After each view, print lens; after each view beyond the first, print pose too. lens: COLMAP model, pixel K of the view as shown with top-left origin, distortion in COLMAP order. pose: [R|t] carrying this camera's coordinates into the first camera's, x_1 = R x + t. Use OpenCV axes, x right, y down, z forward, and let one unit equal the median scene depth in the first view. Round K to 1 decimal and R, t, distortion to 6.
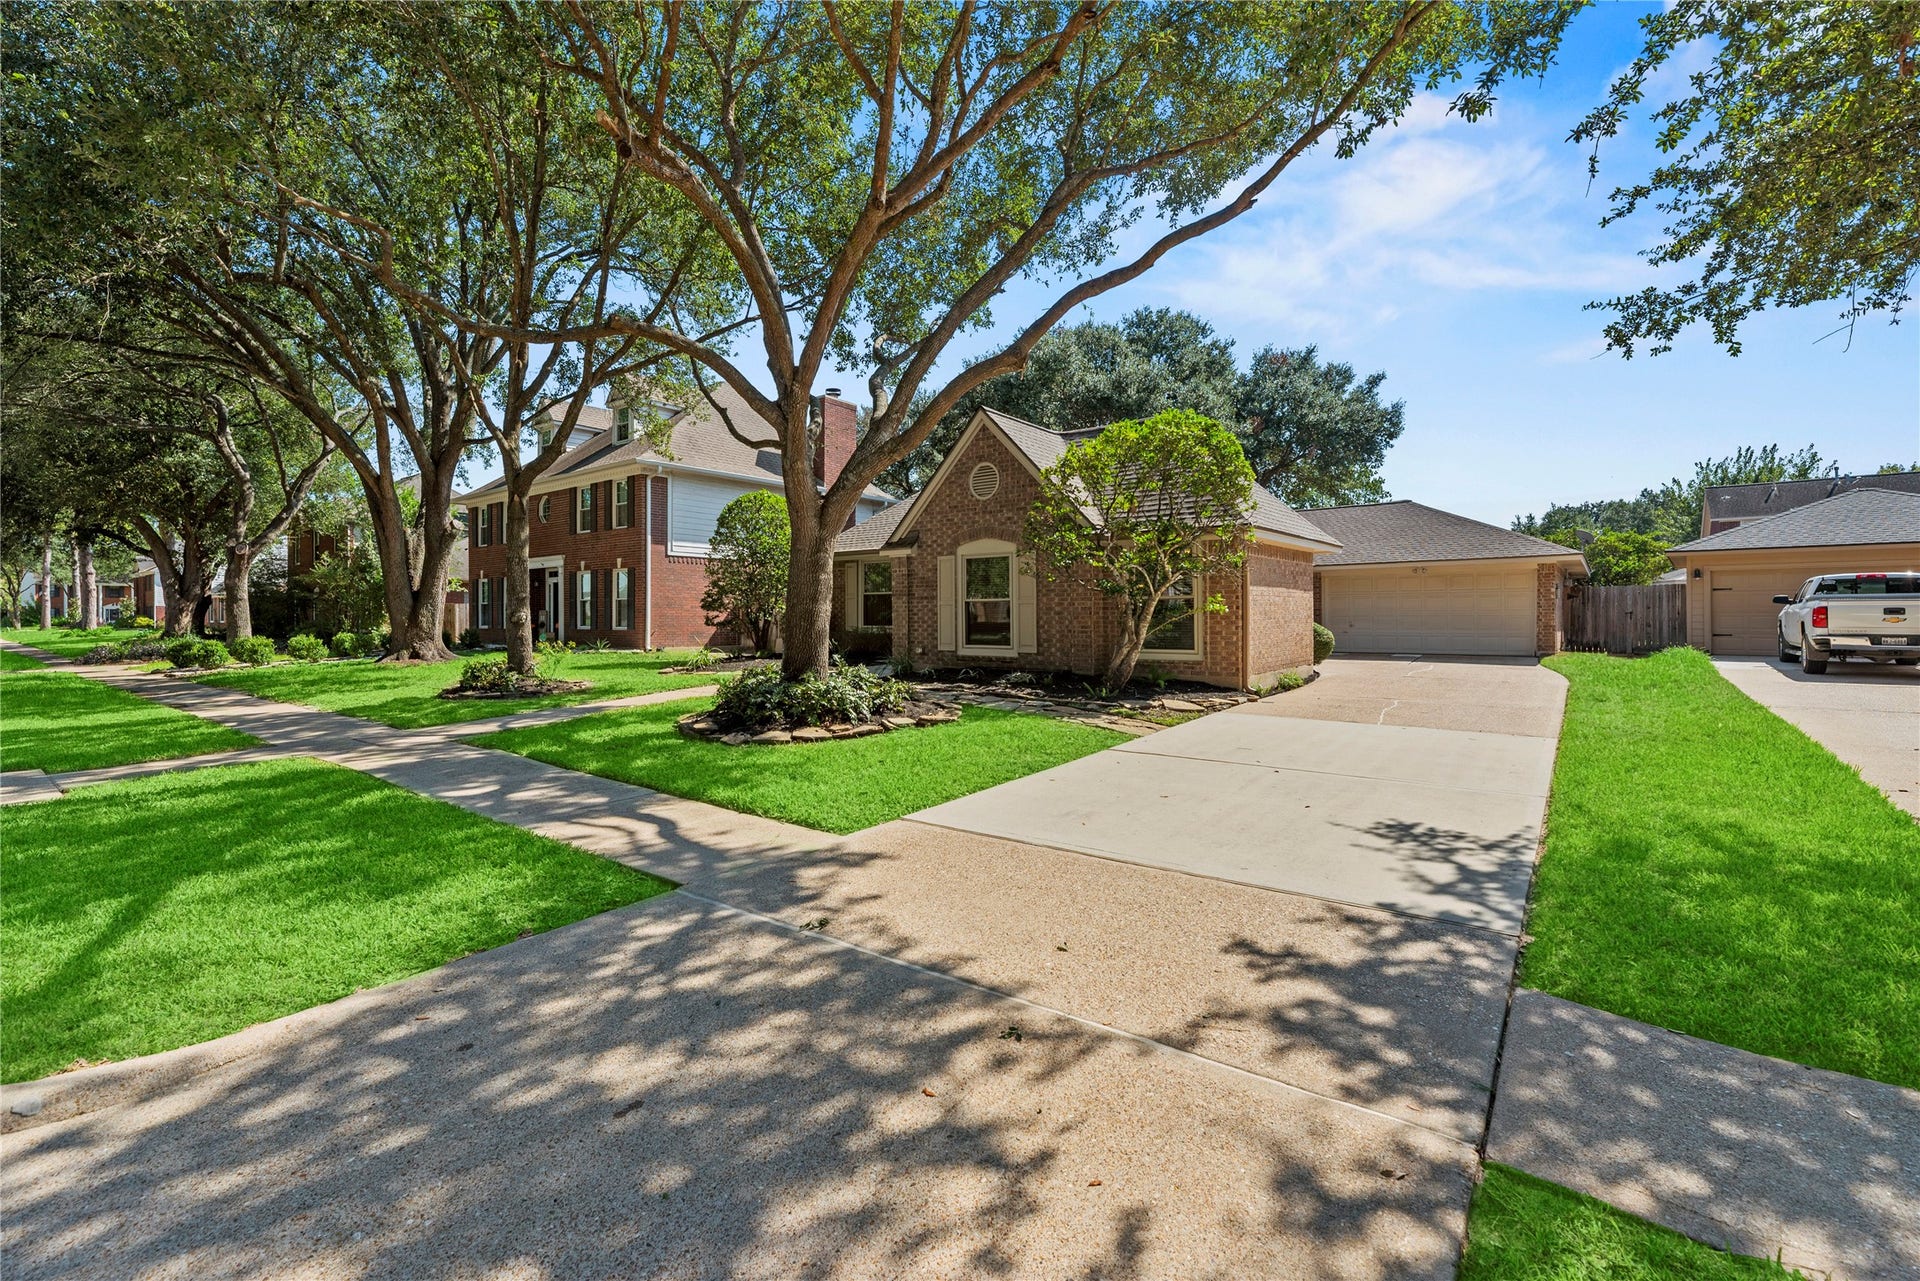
lens RADIAL K [[778.9, 0, 959.9], [0, 778.9, 632.5], [0, 0, 1]] dist [0.001535, 0.000026]
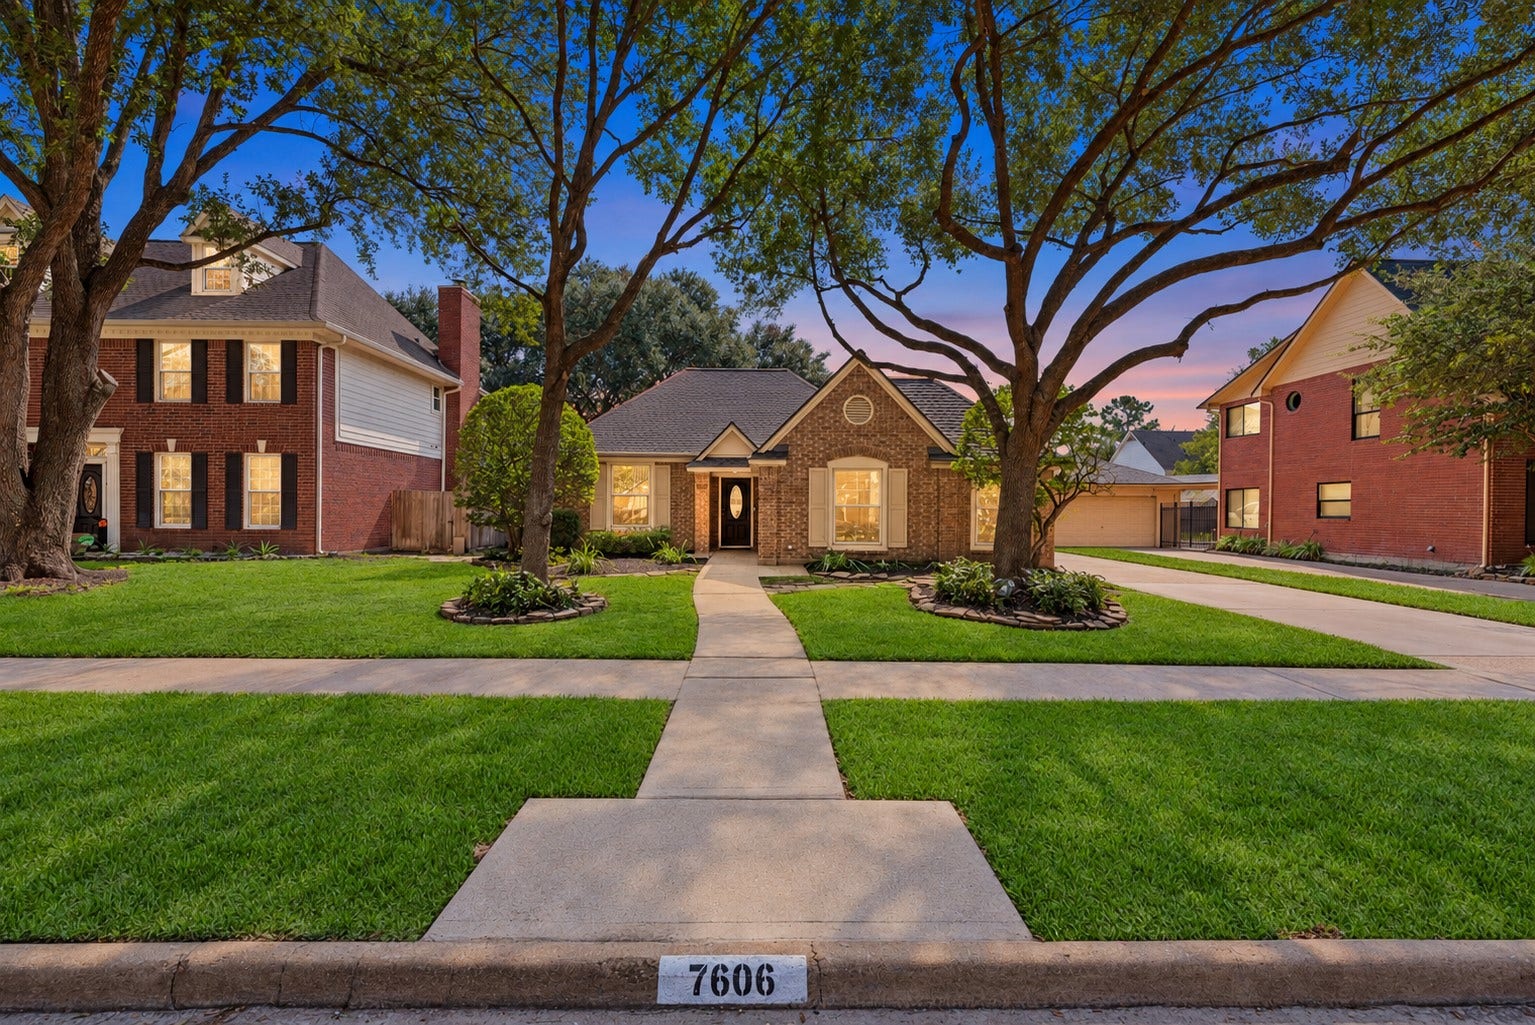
lens RADIAL K [[681.8, 0, 768.6], [0, 681.8, 515.9], [0, 0, 1]] dist [-0.002133, -0.000079]
pose [[0.774791, 0.010449, 0.632131, -0.525390], [0.007091, 0.999657, -0.025215, 0.001203], [-0.632177, 0.024019, 0.774451, 0.161270]]
